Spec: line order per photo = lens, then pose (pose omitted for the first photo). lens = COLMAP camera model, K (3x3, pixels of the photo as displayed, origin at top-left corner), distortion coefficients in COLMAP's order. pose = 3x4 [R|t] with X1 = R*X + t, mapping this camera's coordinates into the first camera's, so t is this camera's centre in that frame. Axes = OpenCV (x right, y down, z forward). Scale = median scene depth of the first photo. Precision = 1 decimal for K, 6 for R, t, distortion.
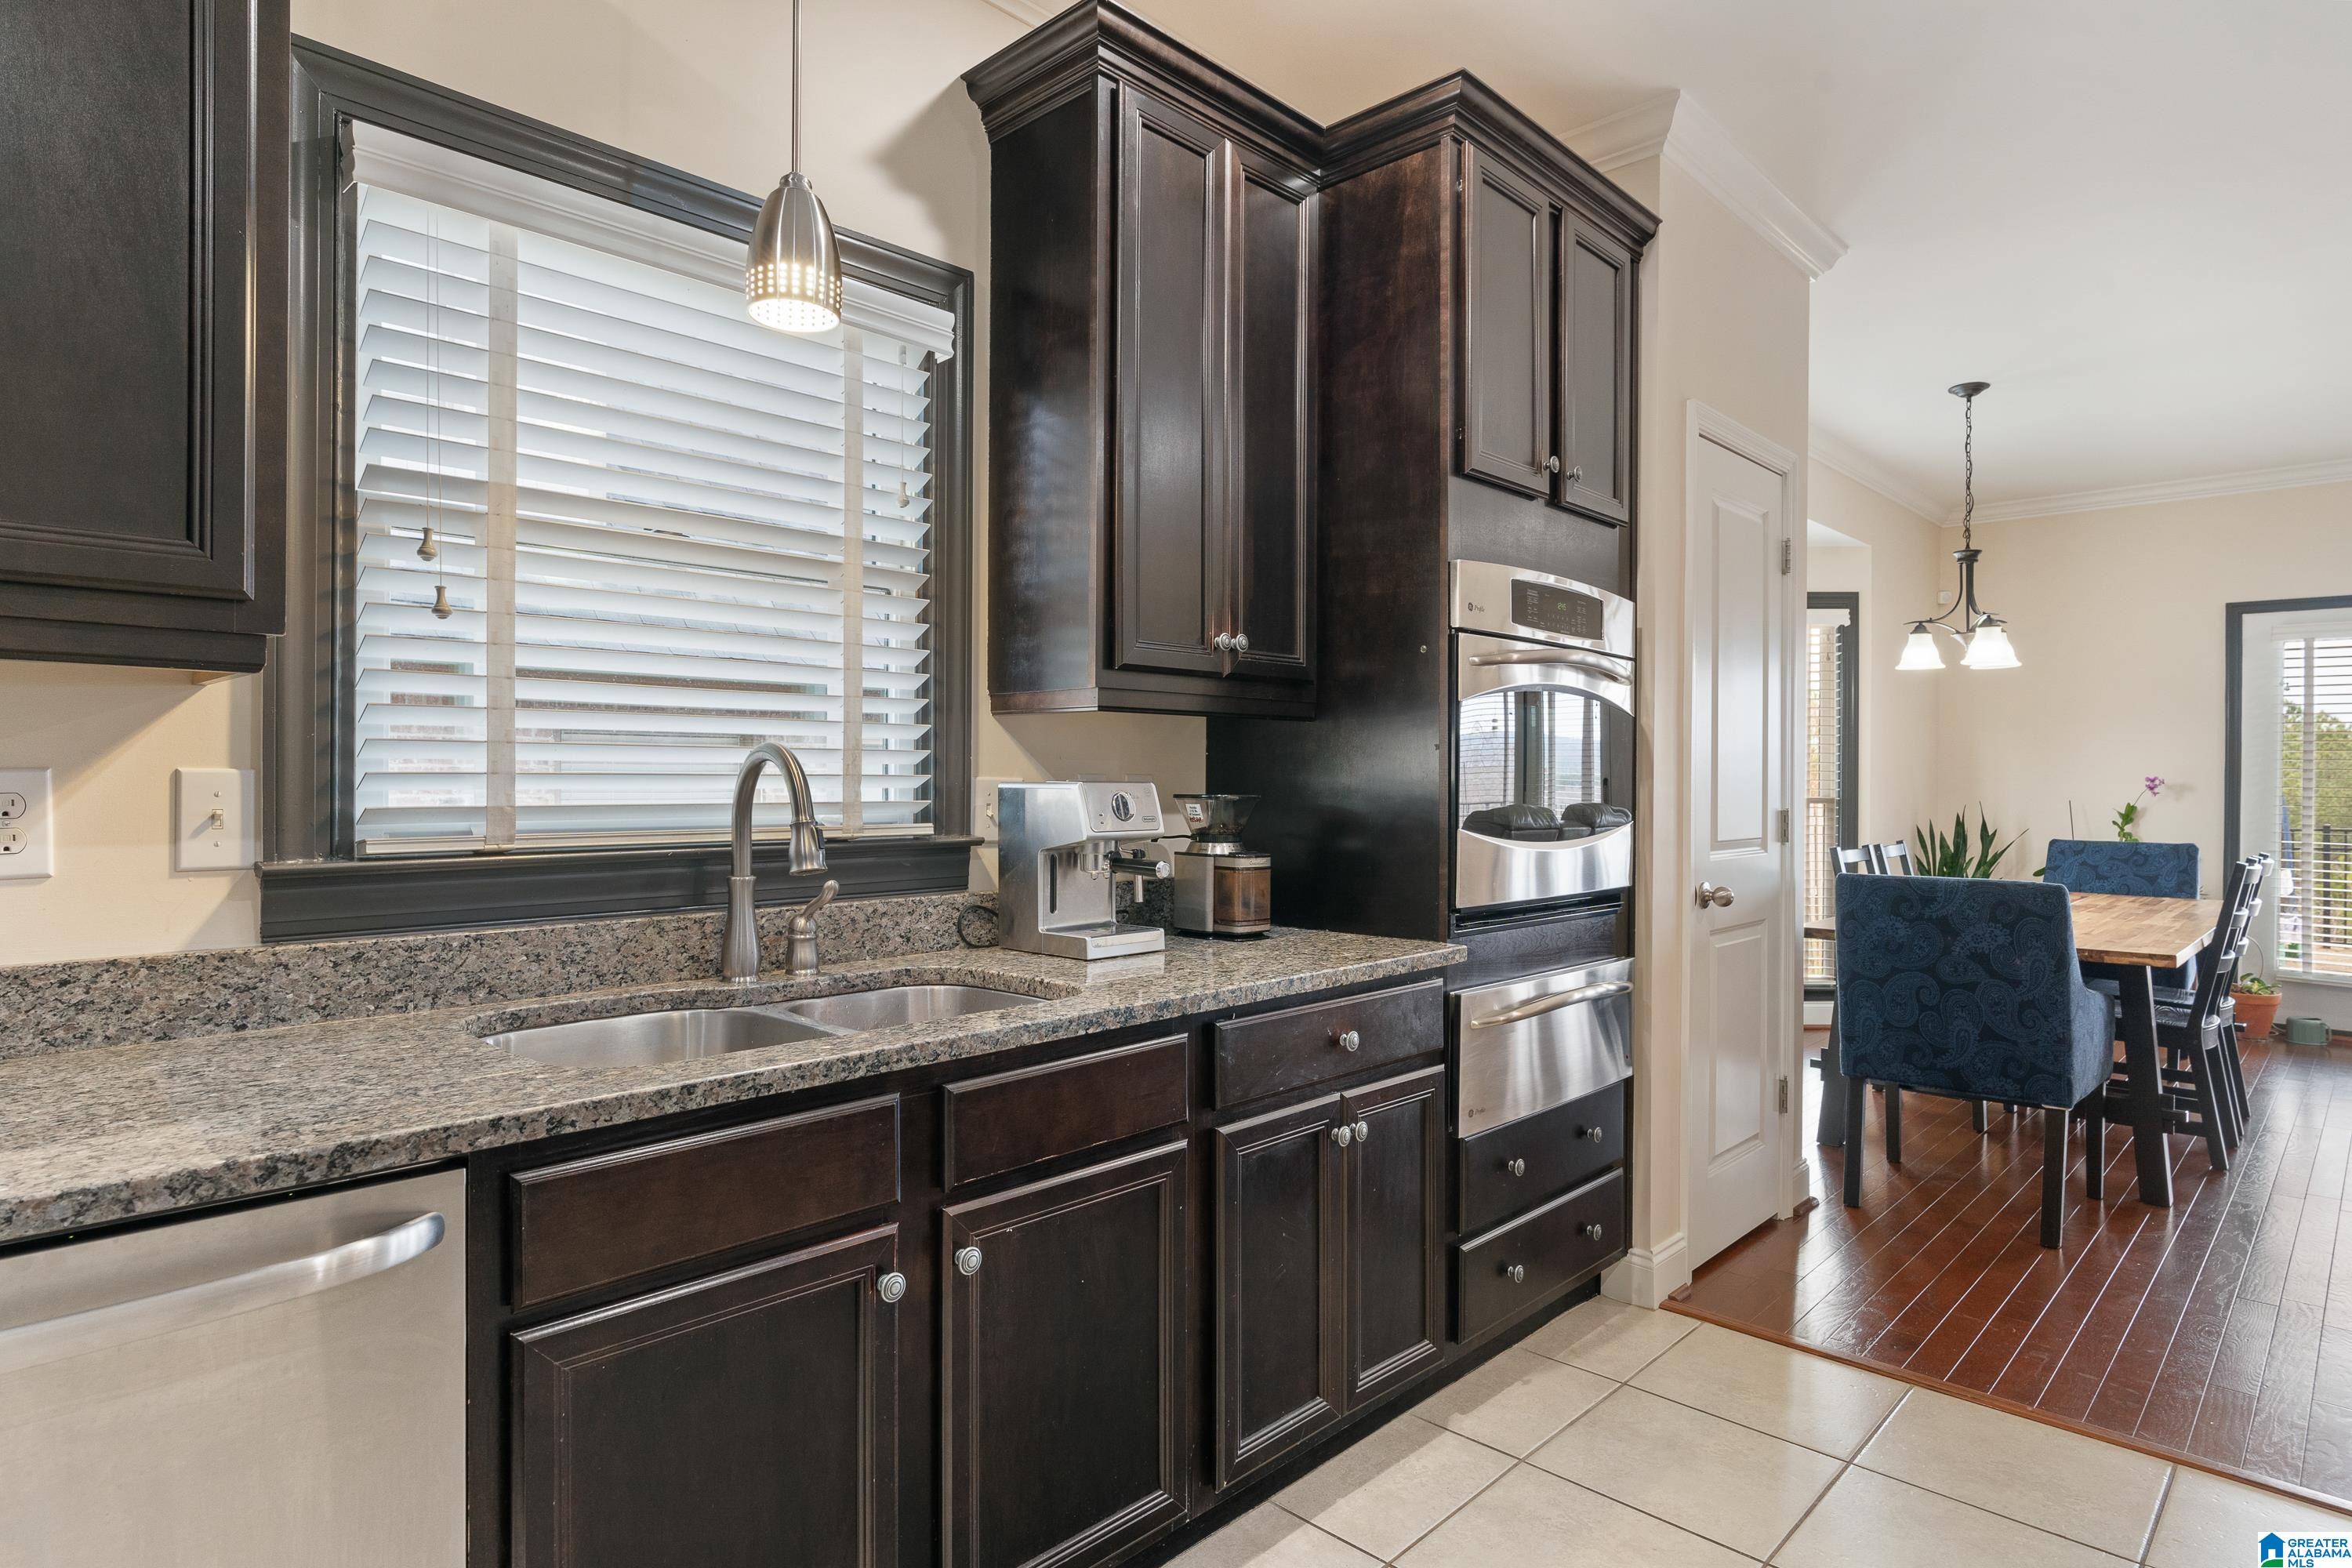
lens RADIAL K [[1311.1, 0, 1165.5], [0, 1311.1, 760.3], [0, 0, 1]] dist [0.008545, 0.001661]
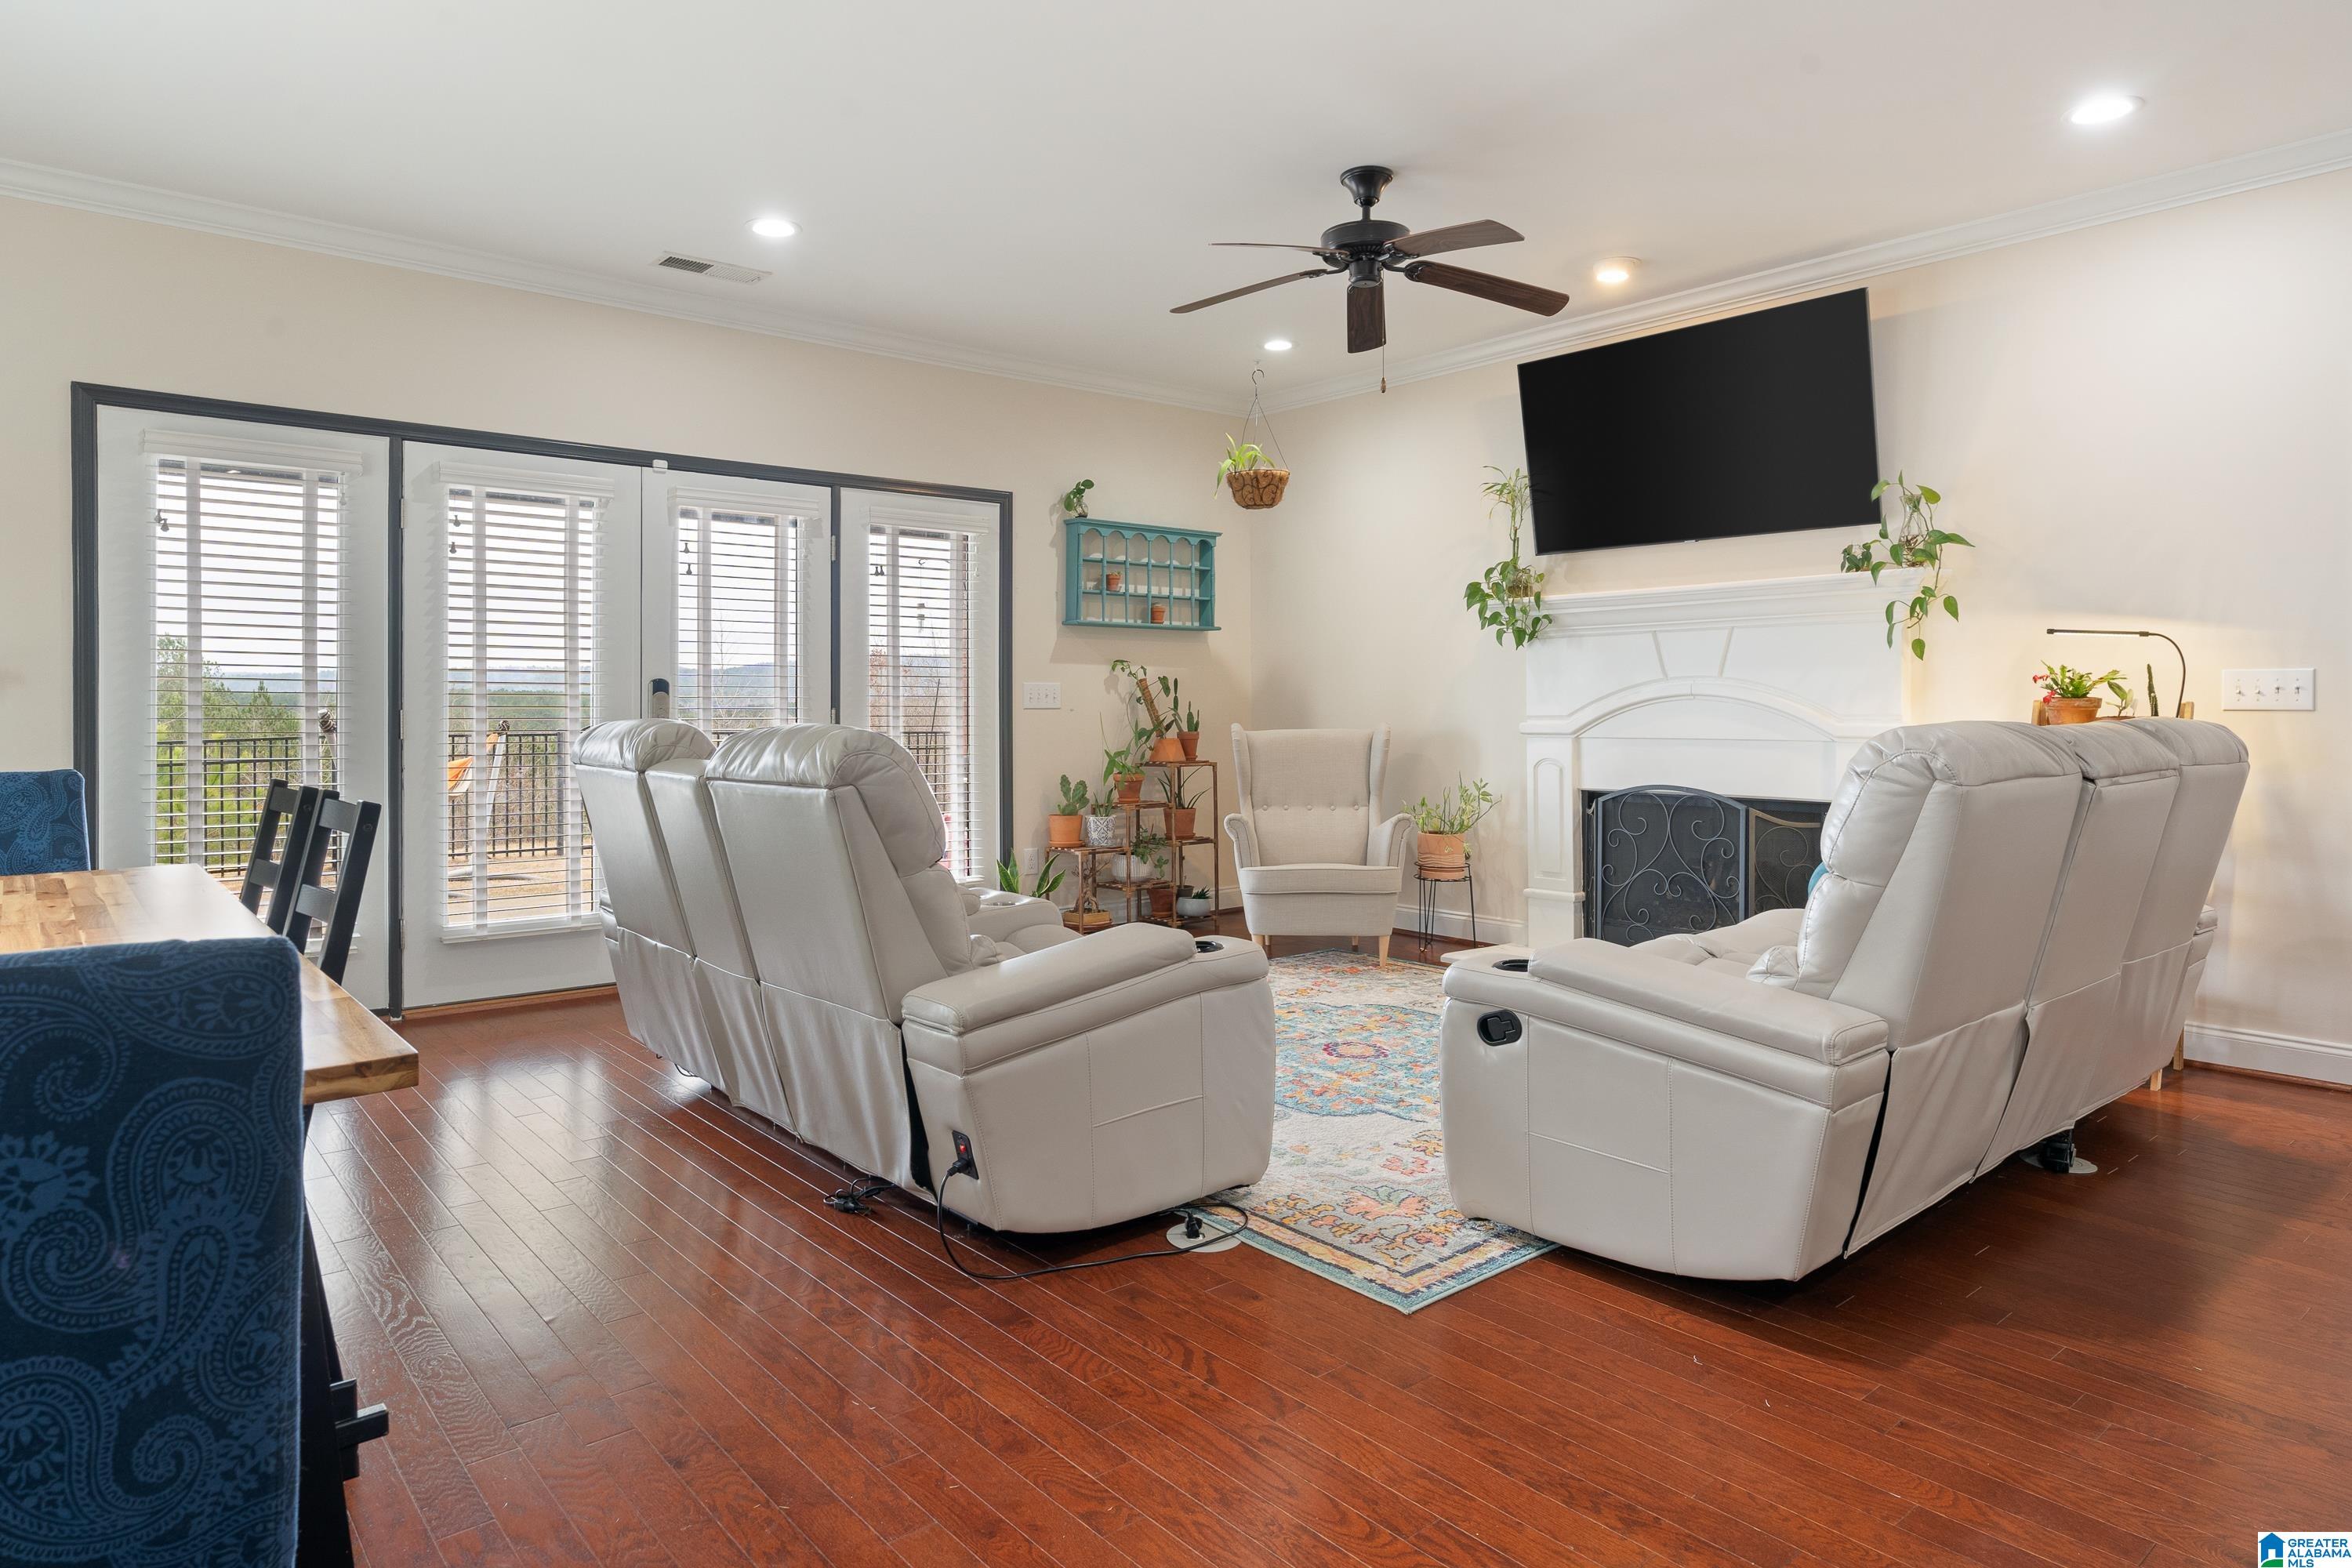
lens RADIAL K [[1357.9, 0, 1162.3], [0, 1357.9, 718.9], [0, 0, 1]] dist [-0.001709, -0.000576]
pose [[0.111515, -0.021181, 0.993537, 0.394032], [-0.009070, 0.999710, 0.022330, 0.038343], [-0.993721, -0.011501, 0.111290, 0.739849]]
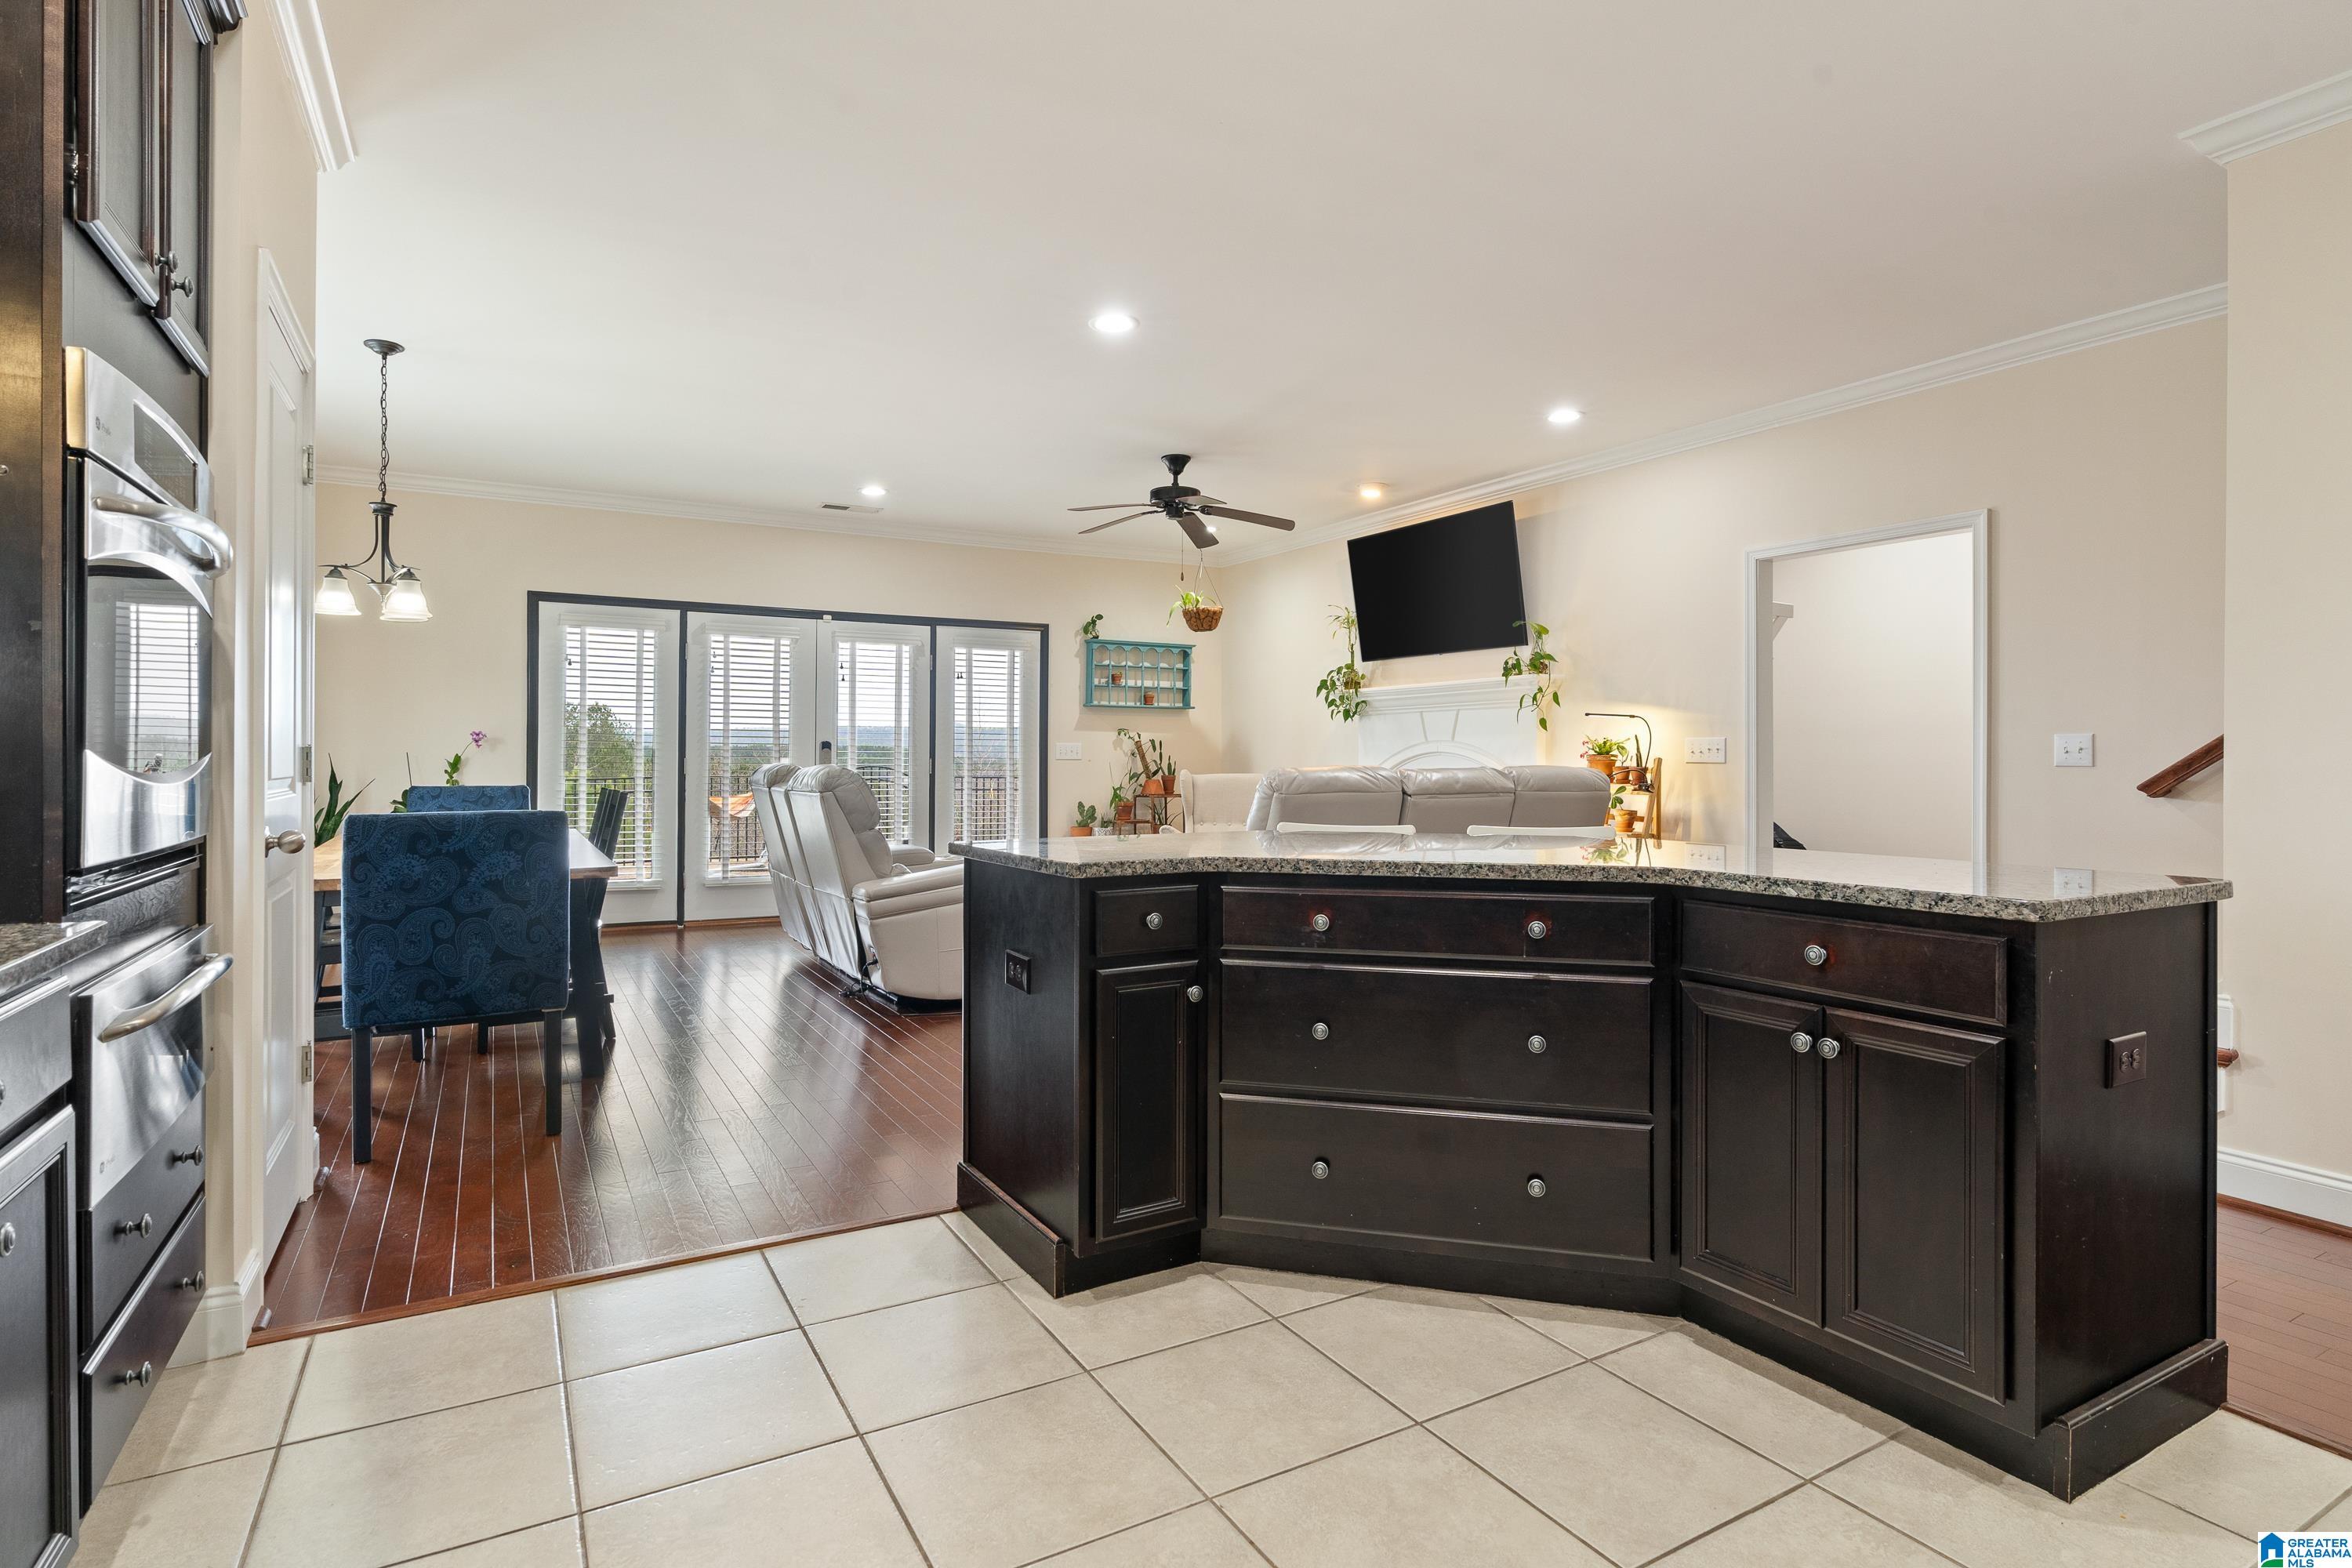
lens RADIAL K [[1168.2, 0, 1164.3], [0, 1168.2, 761.3], [0, 0, 1]] dist [-0.016094, -0.000227]
pose [[0.286767, -0.011951, 0.957926, -0.117933], [-0.010973, 0.999816, 0.015759, 0.029172], [-0.957937, -0.015031, 0.286583, 0.211334]]
